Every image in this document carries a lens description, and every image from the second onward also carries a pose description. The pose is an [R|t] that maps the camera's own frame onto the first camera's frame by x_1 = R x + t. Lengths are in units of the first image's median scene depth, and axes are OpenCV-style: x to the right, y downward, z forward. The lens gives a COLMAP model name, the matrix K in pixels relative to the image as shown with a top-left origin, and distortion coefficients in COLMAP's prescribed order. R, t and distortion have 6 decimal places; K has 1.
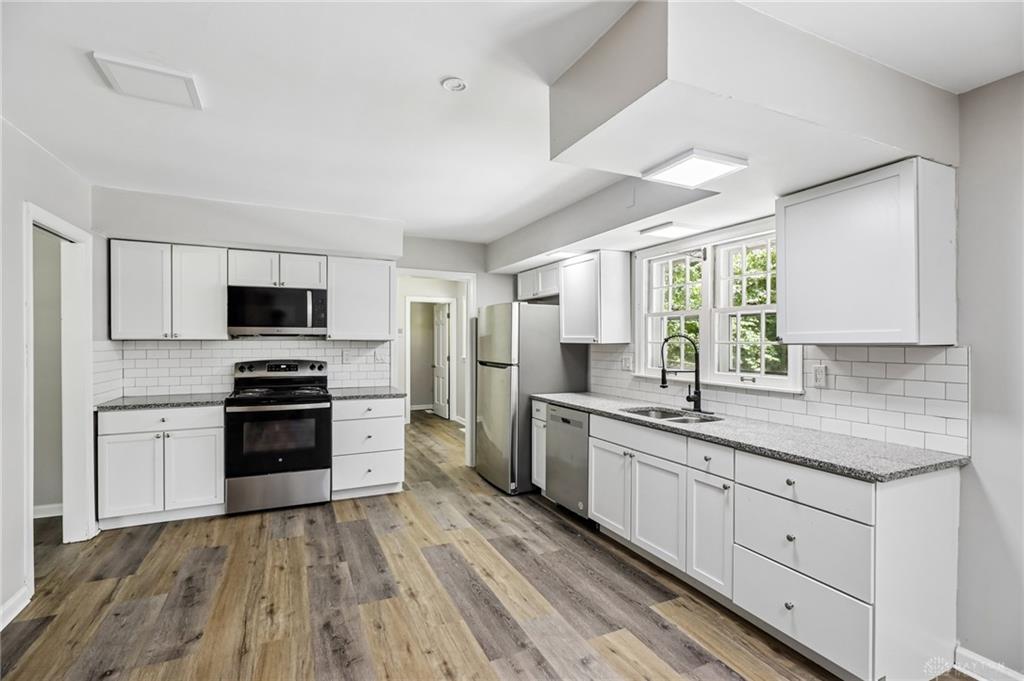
lens RADIAL K [[471.6, 0, 514.7], [0, 471.6, 338.7], [0, 0, 1]] dist [0.000351, 0.000337]
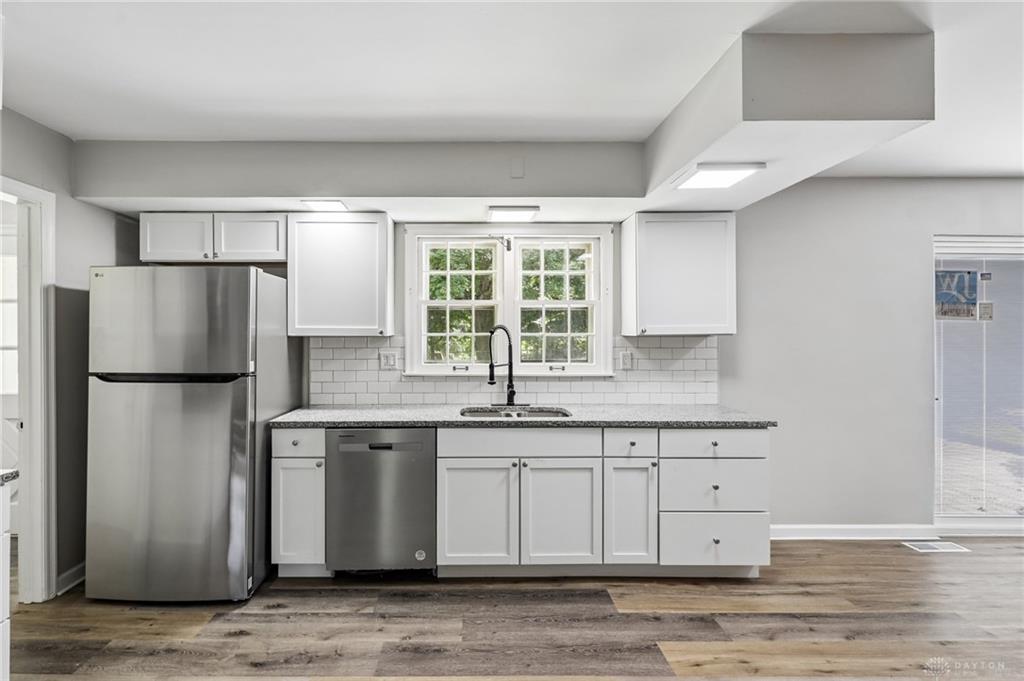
lens RADIAL K [[490.3, 0, 470.4], [0, 490.3, 330.7], [0, 0, 1]] dist [-0.000598, -0.000047]
pose [[0.432416, 0.001401, 0.901673, -0.584477], [-0.002600, 0.999997, -0.000307, 0.001278], [-0.901670, -0.002211, 0.432418, 0.670567]]
